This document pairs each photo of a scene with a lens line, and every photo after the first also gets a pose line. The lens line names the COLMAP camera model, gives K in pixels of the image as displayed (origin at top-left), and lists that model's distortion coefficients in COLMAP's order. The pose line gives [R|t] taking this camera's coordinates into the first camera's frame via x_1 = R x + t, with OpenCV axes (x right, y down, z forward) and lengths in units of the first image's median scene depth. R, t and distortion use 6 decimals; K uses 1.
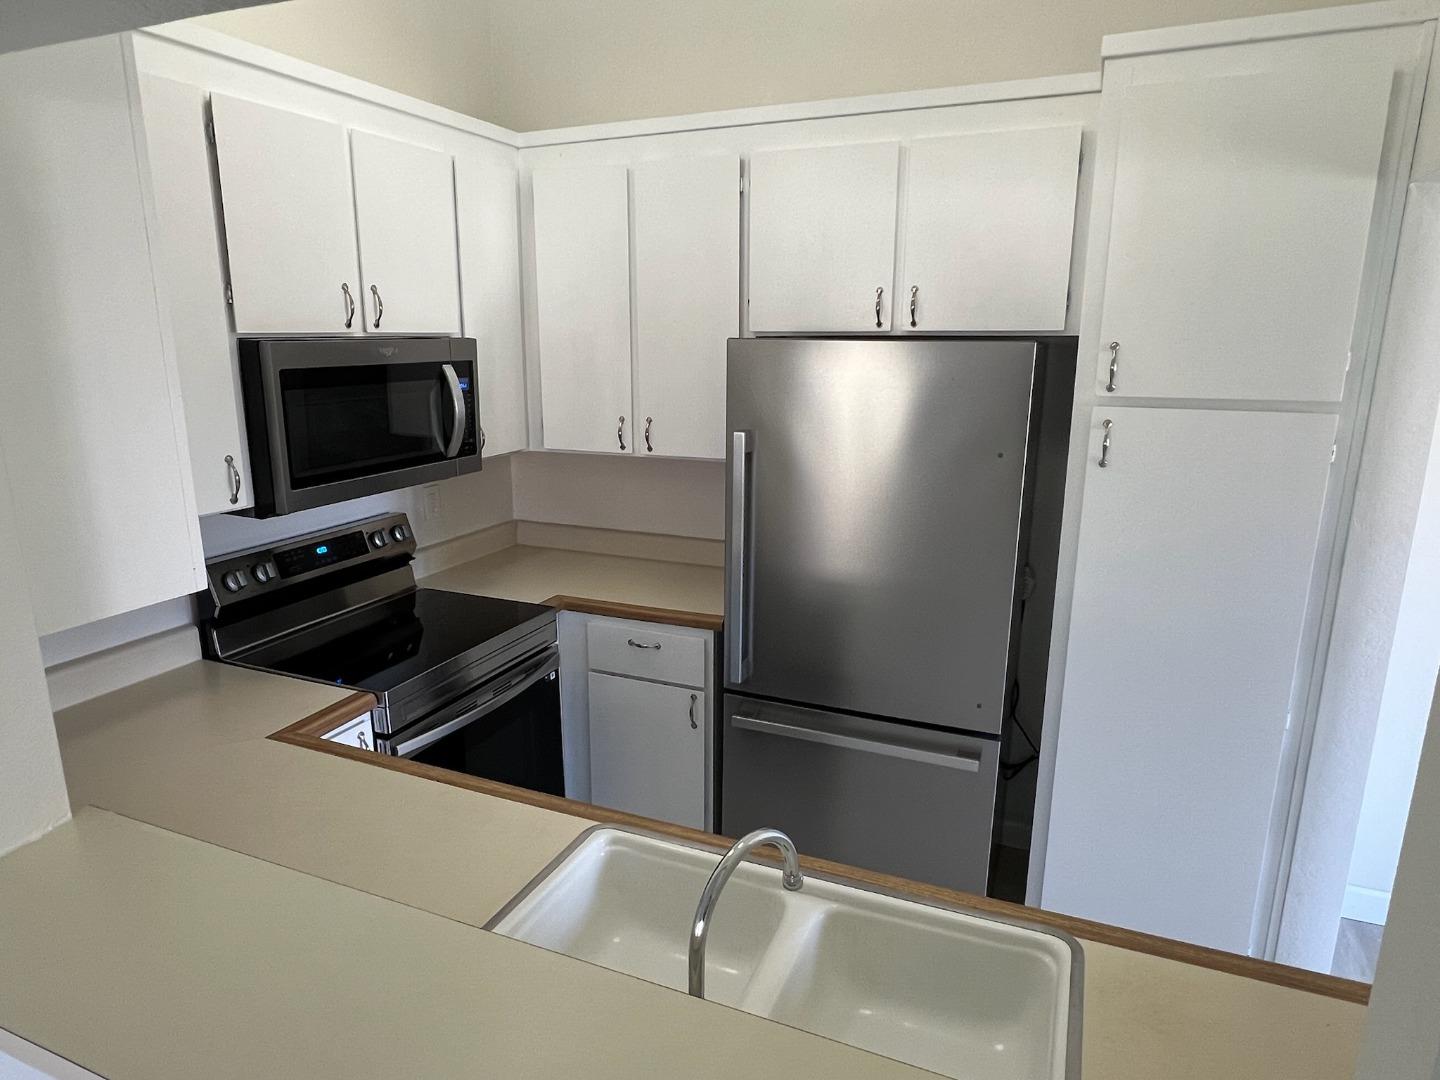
lens RADIAL K [[903.2, 0, 714.0], [0, 903.2, 544.9], [0, 0, 1]] dist [-0.009620, -0.003938]
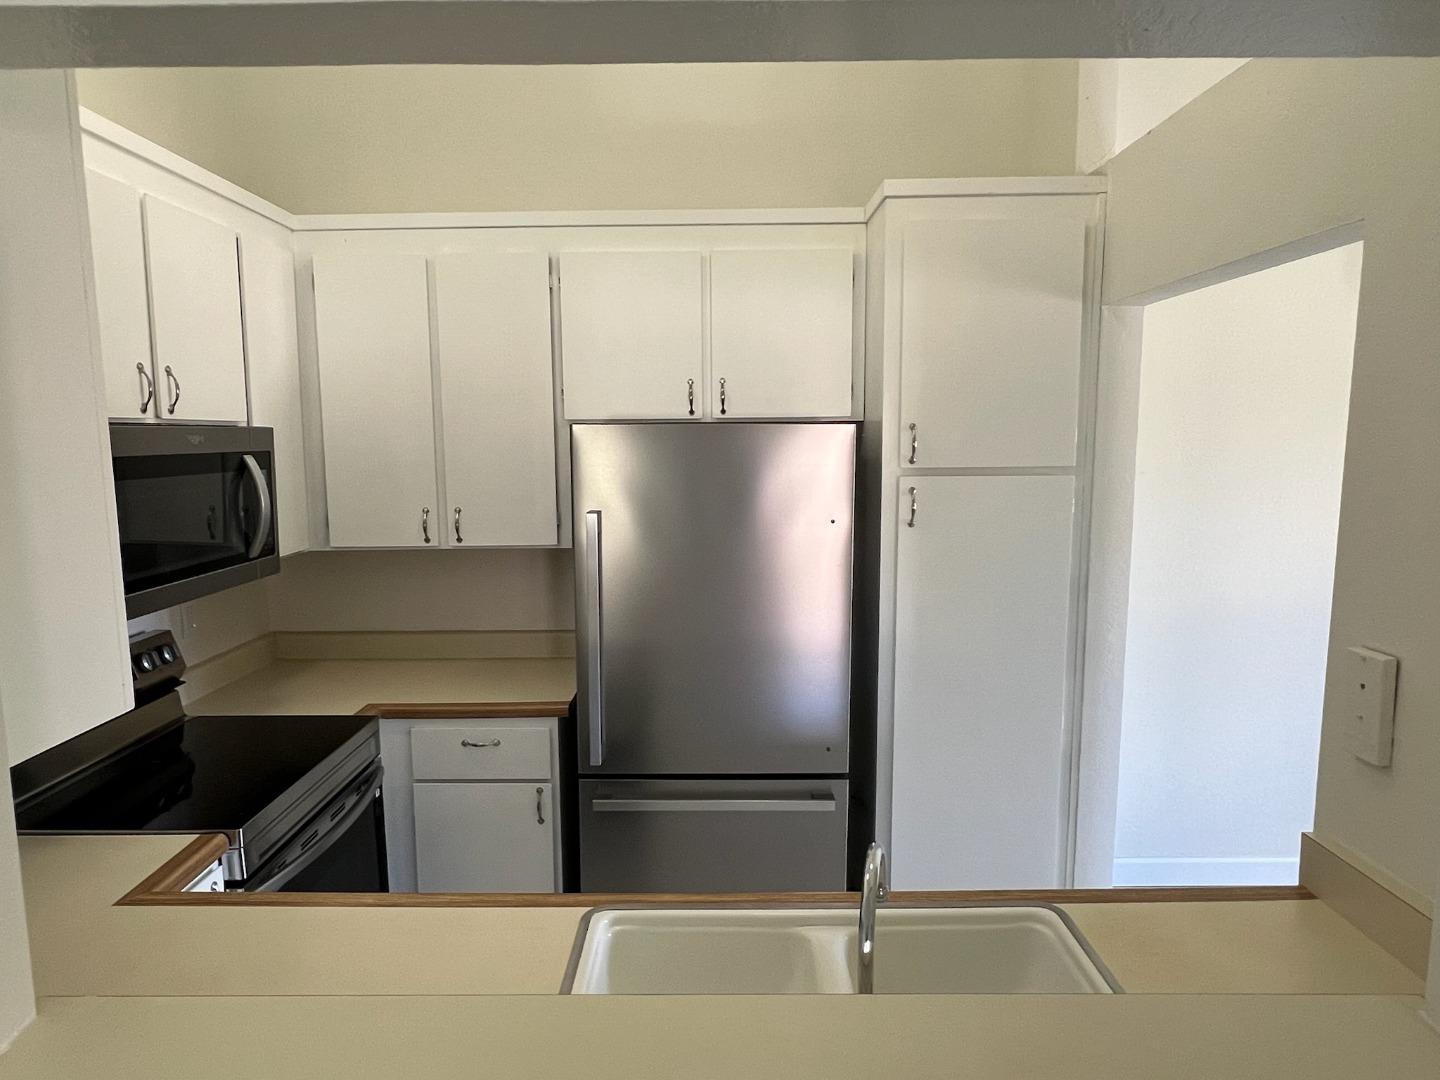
lens RADIAL K [[903.2, 0, 713.0], [0, 903.2, 542.0], [0, 0, 1]] dist [-0.009620, -0.003938]
pose [[0.916796, -0.053959, 0.395694, -0.232809], [0.099463, 0.990459, -0.095384, 0.017112], [-0.386771, 0.126804, 0.913416, 0.015294]]
